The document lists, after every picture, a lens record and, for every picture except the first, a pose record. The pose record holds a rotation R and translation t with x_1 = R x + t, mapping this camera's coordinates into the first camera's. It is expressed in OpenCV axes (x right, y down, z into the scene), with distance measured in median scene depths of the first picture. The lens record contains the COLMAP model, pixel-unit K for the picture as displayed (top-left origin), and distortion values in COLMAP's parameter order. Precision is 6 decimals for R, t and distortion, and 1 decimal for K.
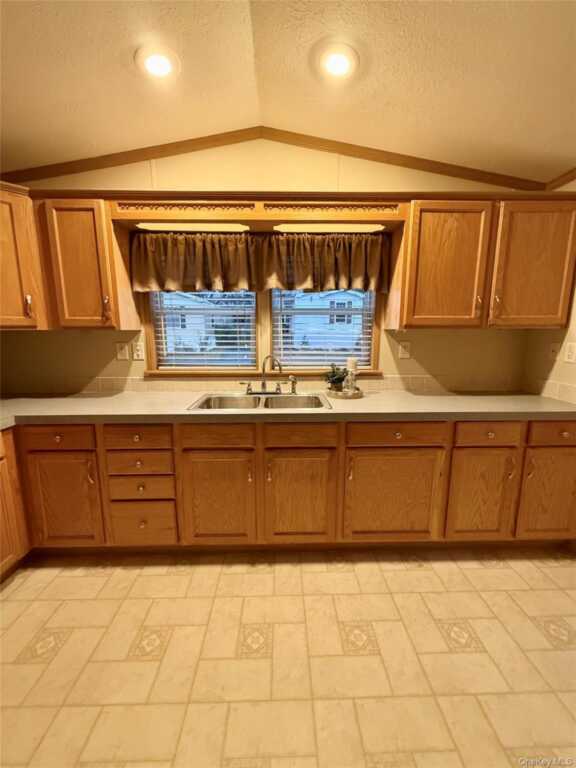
lens RADIAL K [[306.2, 0, 288.7], [0, 306.2, 381.8], [0, 0, 1]] dist [0.001349, 0.000074]
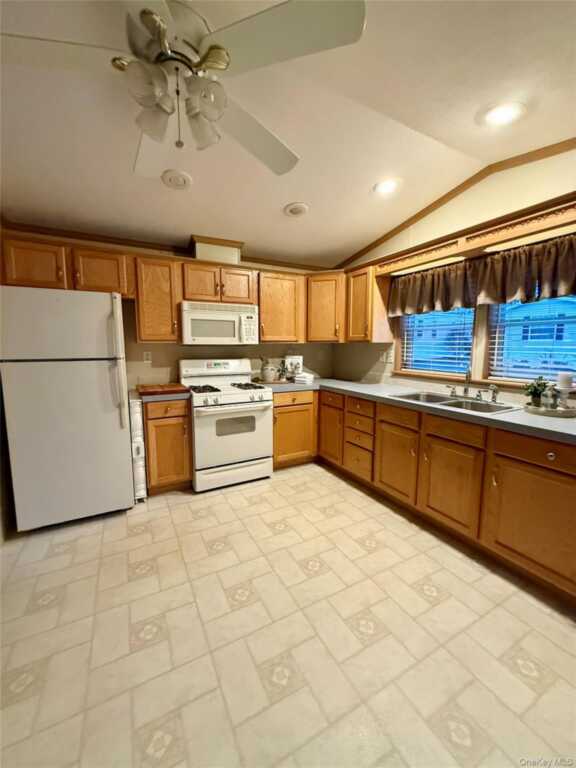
lens RADIAL K [[306.2, 0, 288.7], [0, 306.2, 381.8], [0, 0, 1]] dist [0.001349, 0.000074]
pose [[0.455526, 0.106918, -0.883778, 0.654341], [-0.143791, 0.988562, 0.045480, 0.023423], [0.878533, 0.106362, 0.465690, -0.105267]]
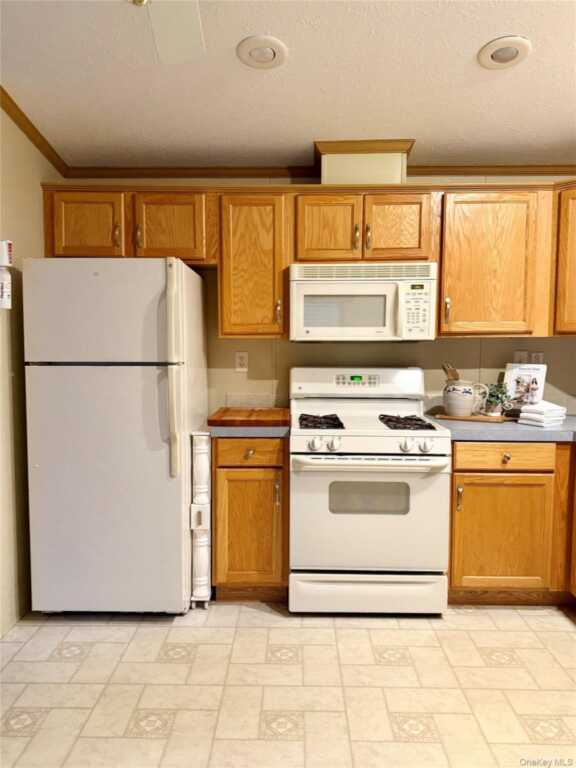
lens RADIAL K [[572.6, 0, 286.5], [0, 572.6, 389.5], [0, 0, 1]] dist [0.094846, -0.149956]
pose [[-0.038486, 0.085478, -0.995597, 0.657305], [-0.160995, 0.982788, 0.090601, -0.021479], [0.986205, 0.163772, -0.024062, 0.158822]]
